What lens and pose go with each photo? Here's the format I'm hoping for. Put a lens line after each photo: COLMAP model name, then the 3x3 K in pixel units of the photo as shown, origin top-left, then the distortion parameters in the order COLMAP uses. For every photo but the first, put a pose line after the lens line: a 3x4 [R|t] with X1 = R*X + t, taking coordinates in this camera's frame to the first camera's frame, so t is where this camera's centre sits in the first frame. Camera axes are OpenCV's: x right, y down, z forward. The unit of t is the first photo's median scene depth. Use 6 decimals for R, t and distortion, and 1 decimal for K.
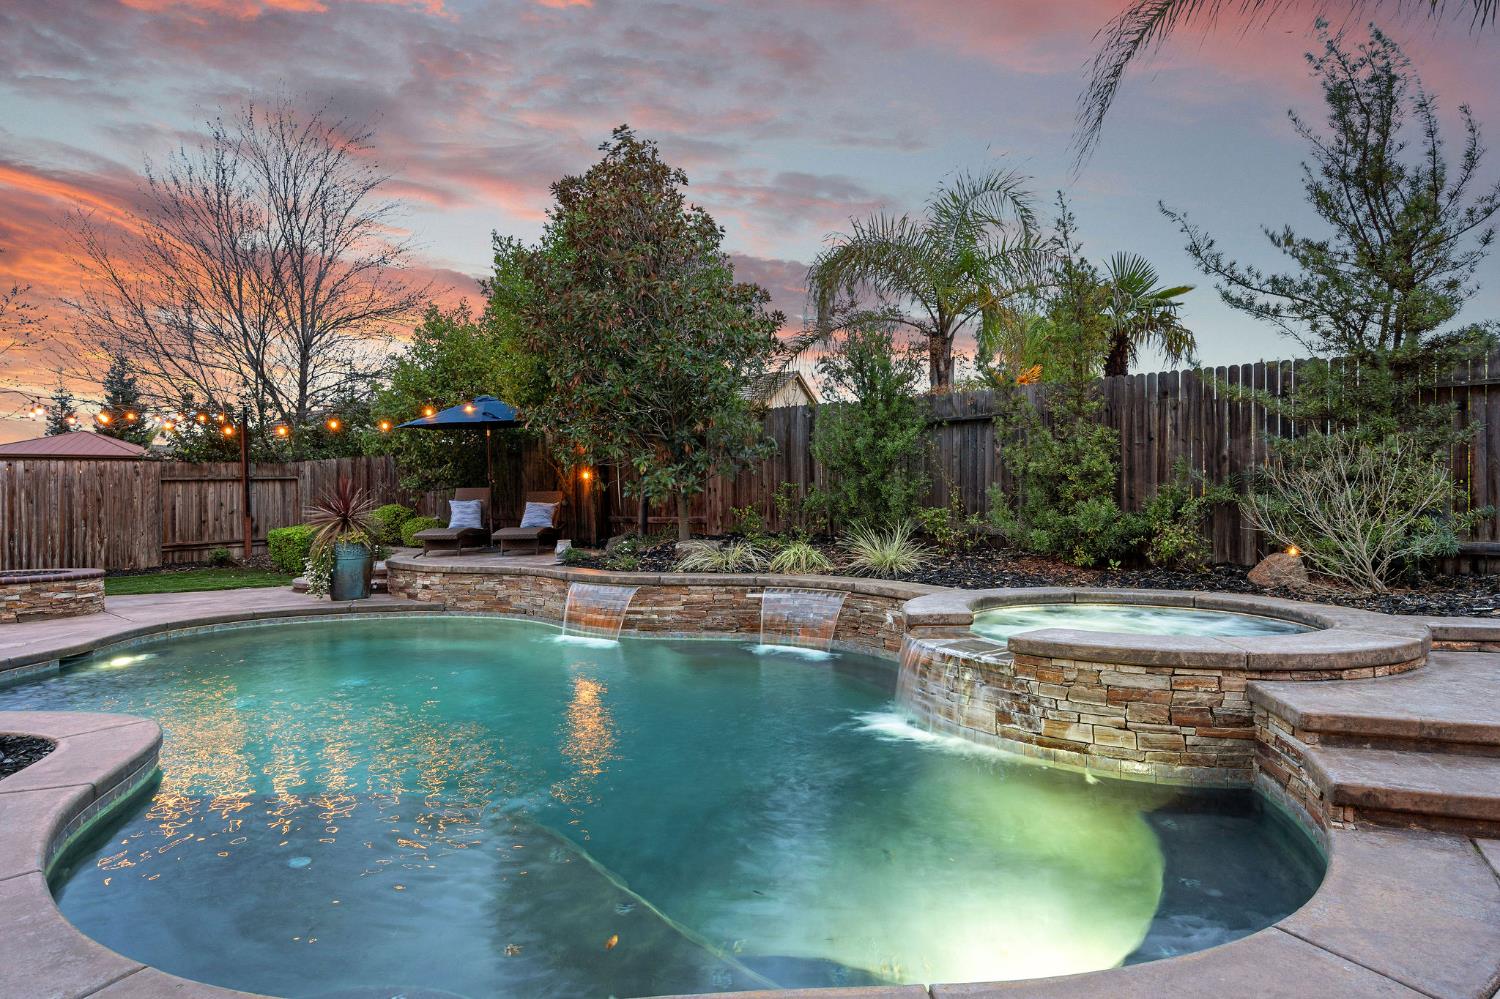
lens RADIAL K [[802.6, 0, 753.2], [0, 802.6, 507.0], [0, 0, 1]] dist [0.004350, 0.000959]
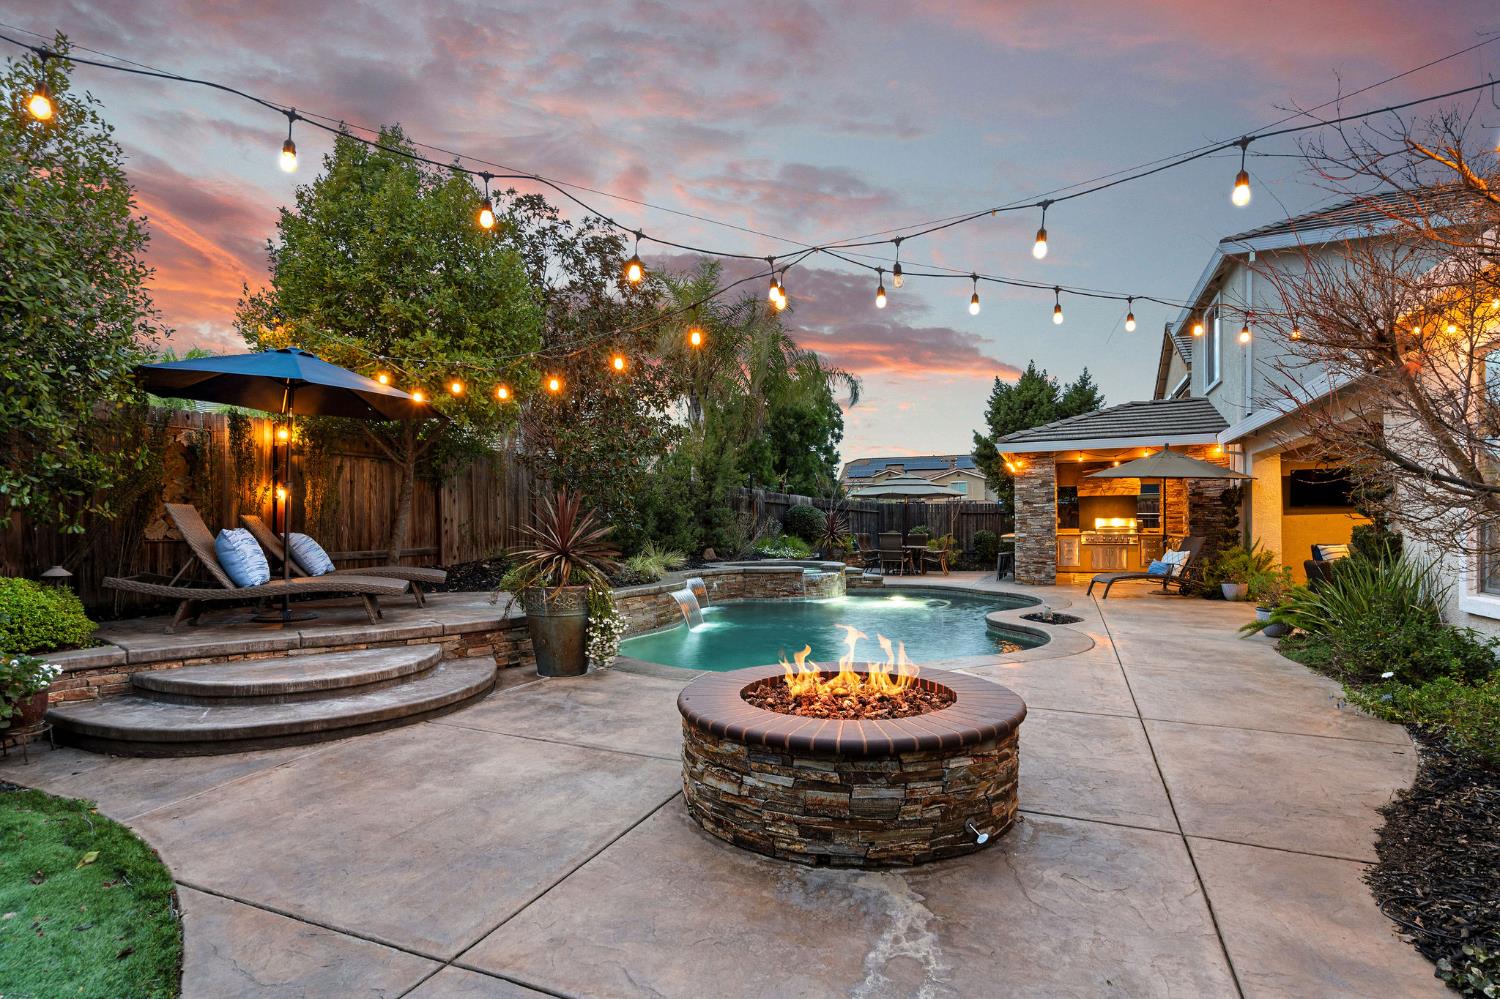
lens RADIAL K [[735.7, 0, 746.6], [0, 735.7, 530.1], [0, 0, 1]] dist [0.000385, 0.000267]
pose [[-0.333182, 0.004907, 0.942850, -1.157438], [0.015937, 0.999873, 0.000429, -0.004013], [-0.942728, 0.015169, -0.333218, 1.075128]]
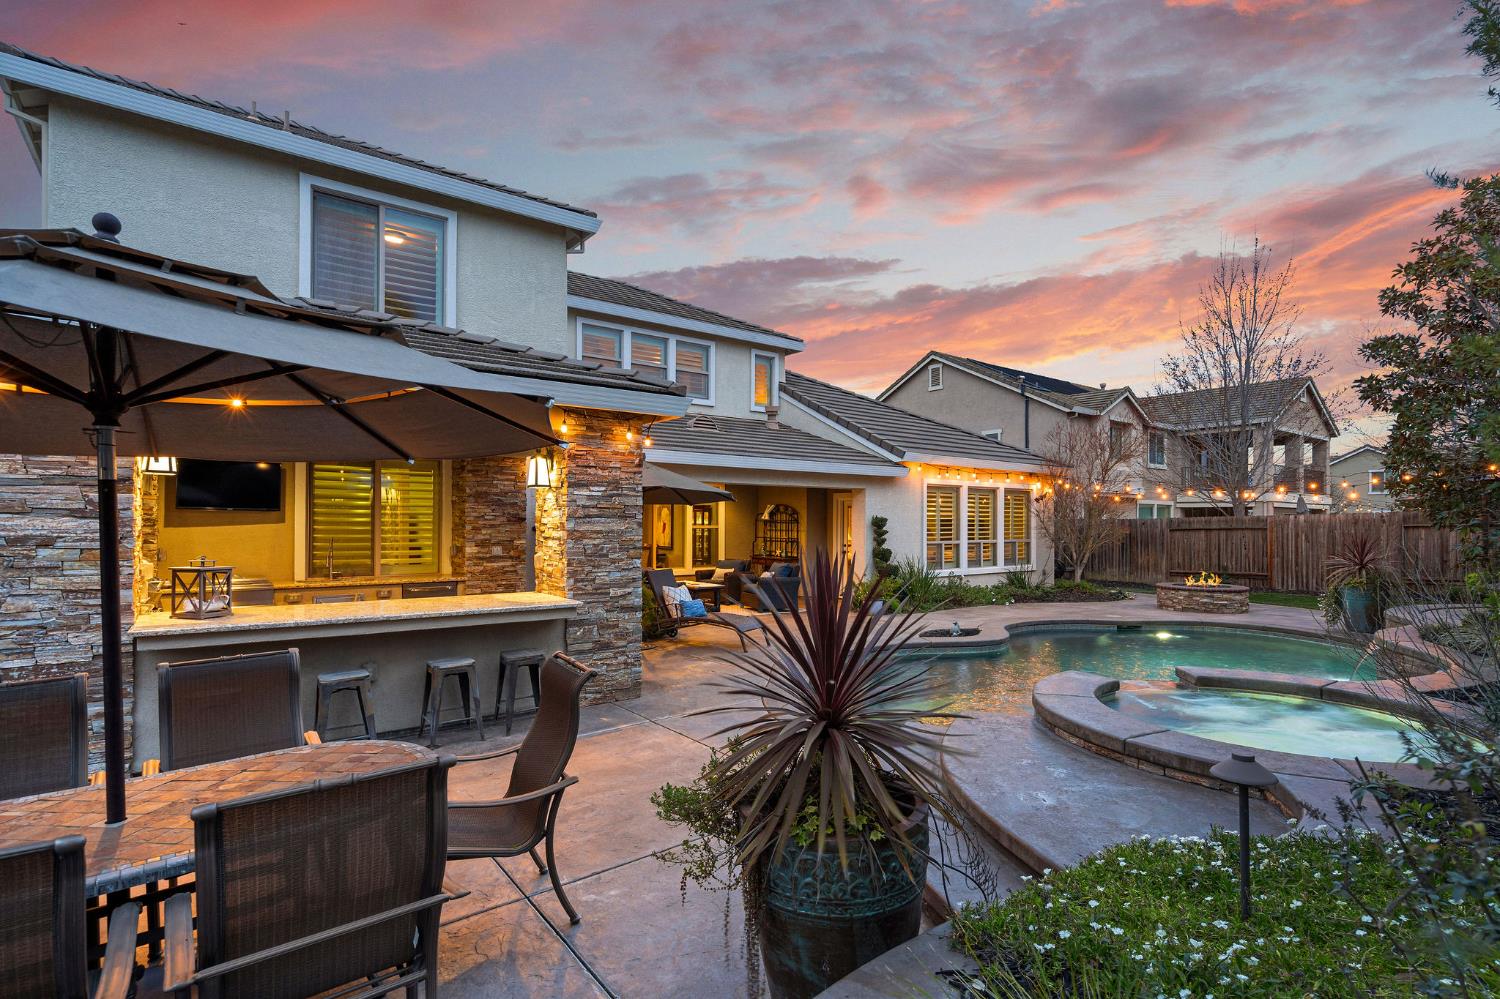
lens RADIAL K [[730.3, 0, 754.1], [0, 730.3, 514.9], [0, 0, 1]] dist [-0.000962, 0.005051]
pose [[-0.165148, -0.003956, -0.986261, 0.778068], [-0.006977, 0.999972, -0.002842, -0.057110], [0.986244, 0.006412, -0.165171, 0.265007]]
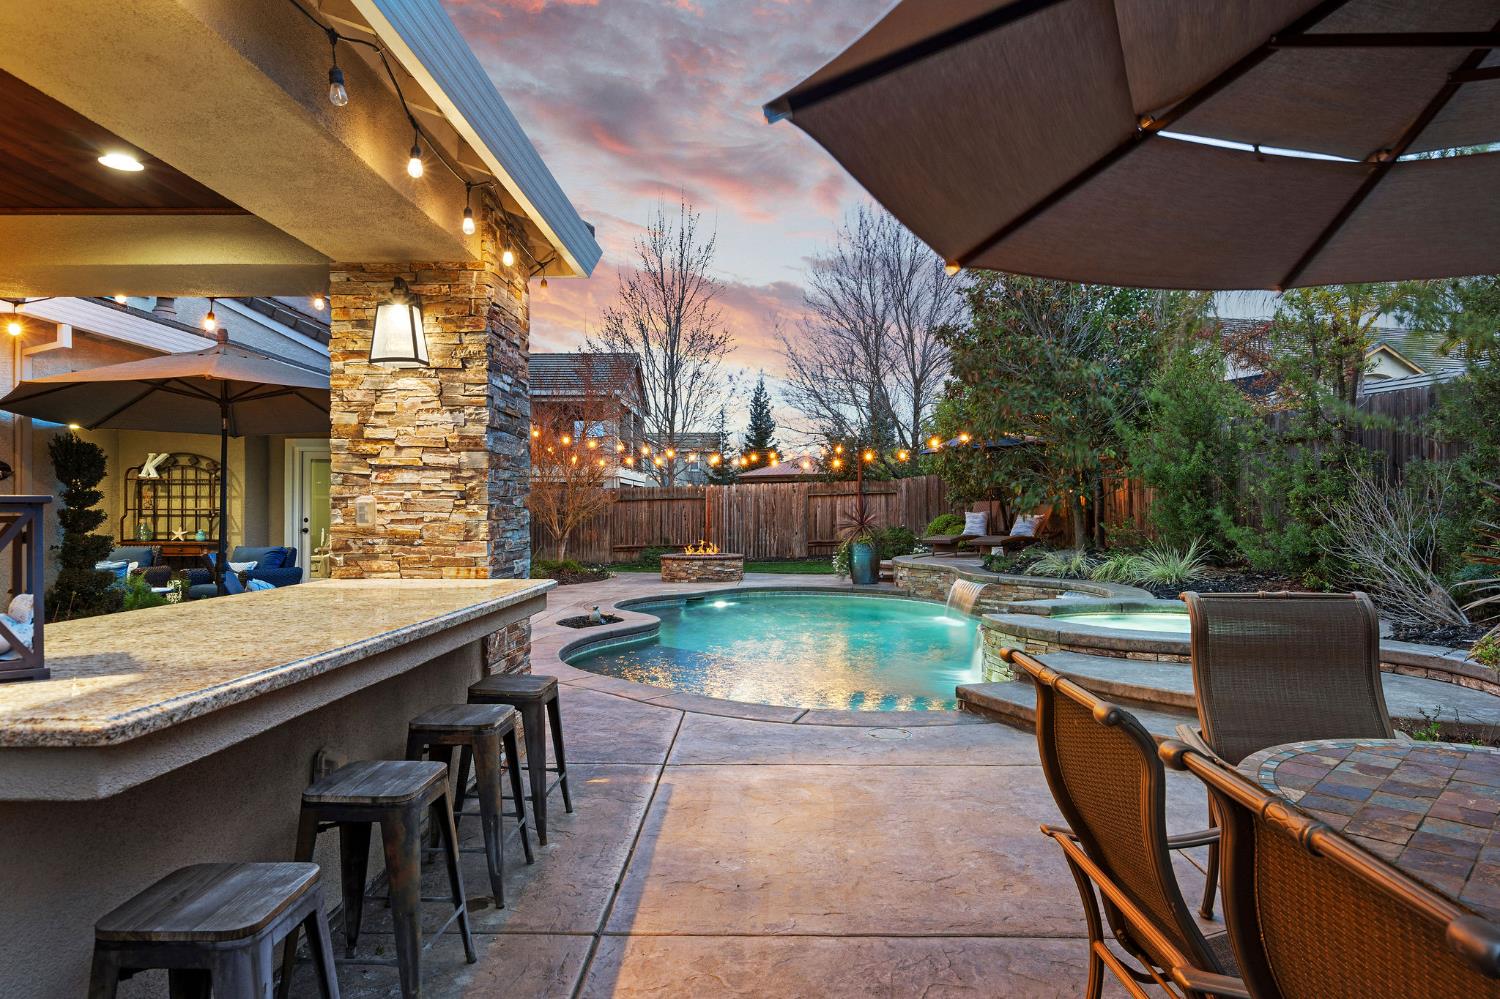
lens RADIAL K [[925.3, 0, 750.0], [0, 925.3, 499.5], [0, 0, 1]] dist [0.007654, 0.003357]
pose [[0.664802, -0.002752, -0.747014, 0.568892], [-0.005022, 0.999954, -0.008154, -0.017395], [0.747002, 0.009173, 0.664758, -0.213503]]
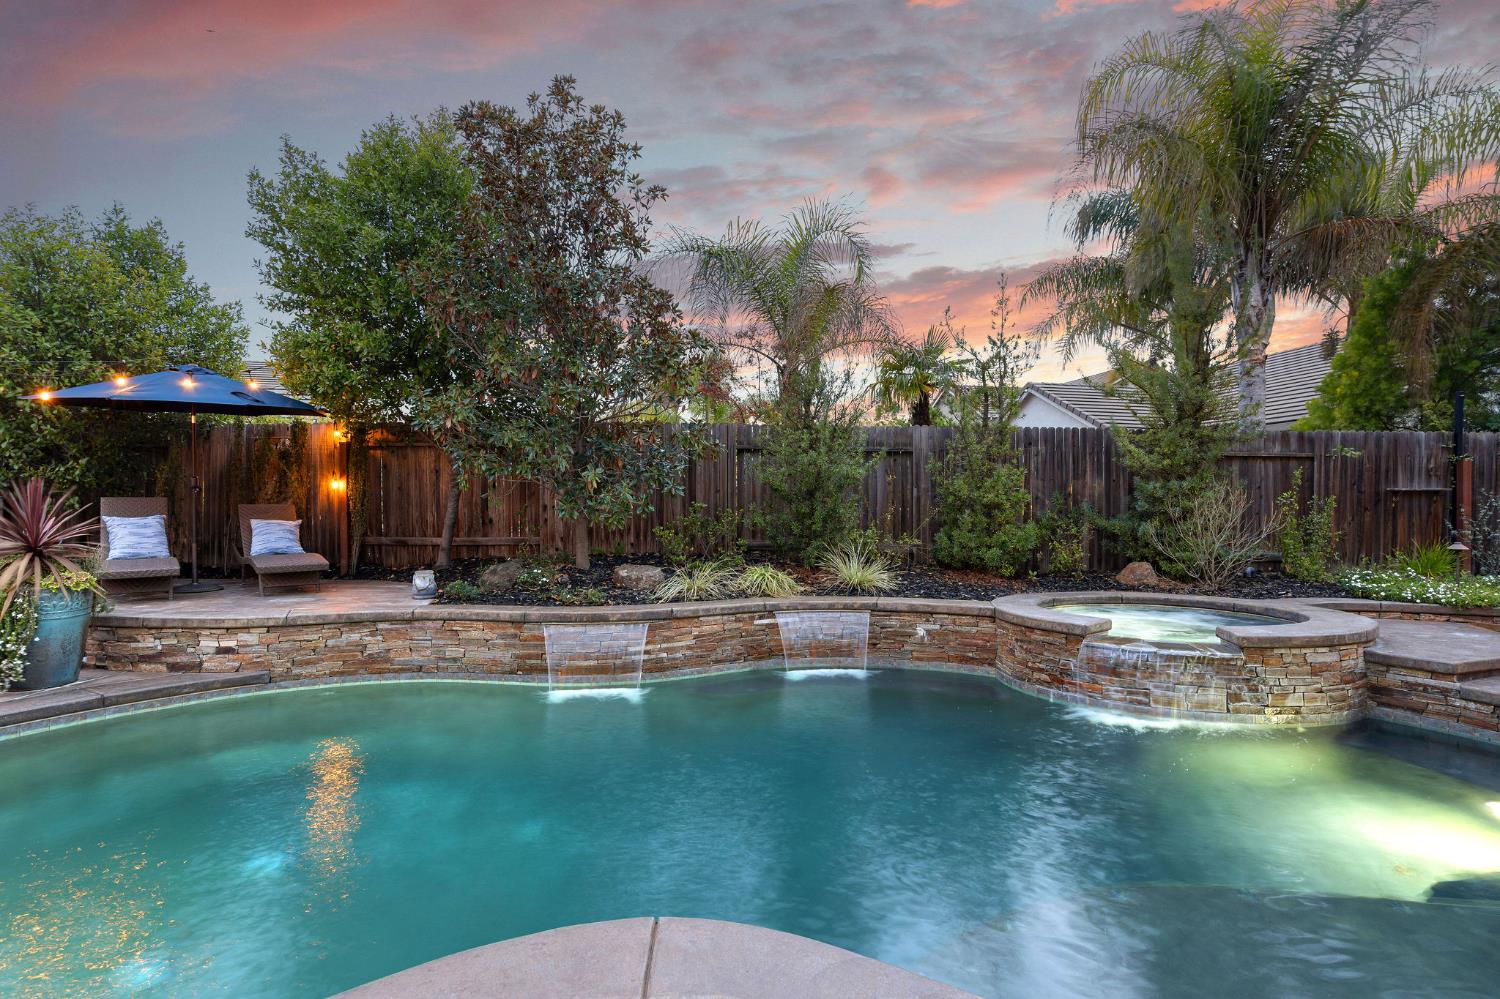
lens RADIAL K [[759.6, 0, 752.4], [0, 759.6, 508.9], [0, 0, 1]] dist [0.001795, 0.000723]
pose [[0.771338, 0.010837, 0.636333, -0.464416], [-0.004305, 0.999921, -0.011811, -0.011780], [-0.636411, 0.006371, 0.771324, 0.233214]]
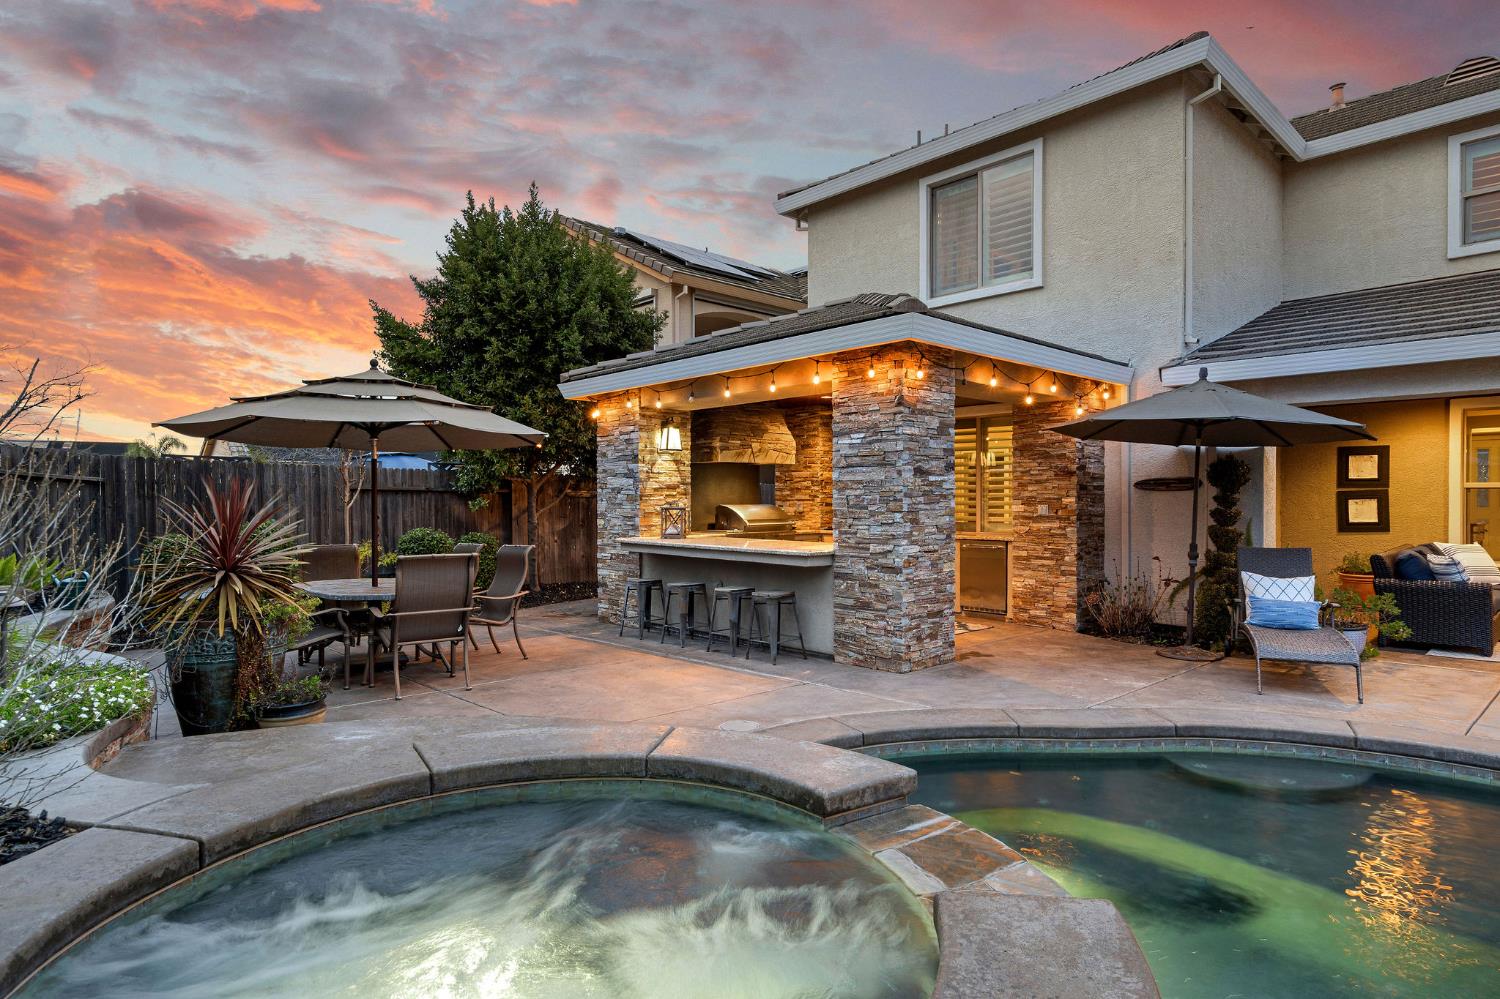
lens RADIAL K [[817.3, 0, 750.0], [0, 817.3, 499.5], [0, 0, 1]] dist [0.002246, 0.000277]
pose [[-0.997323, 0.009750, 0.072464, 0.173573], [0.010278, 0.999923, 0.006919, -0.032913], [-0.072391, 0.007645, -0.997347, 0.725915]]
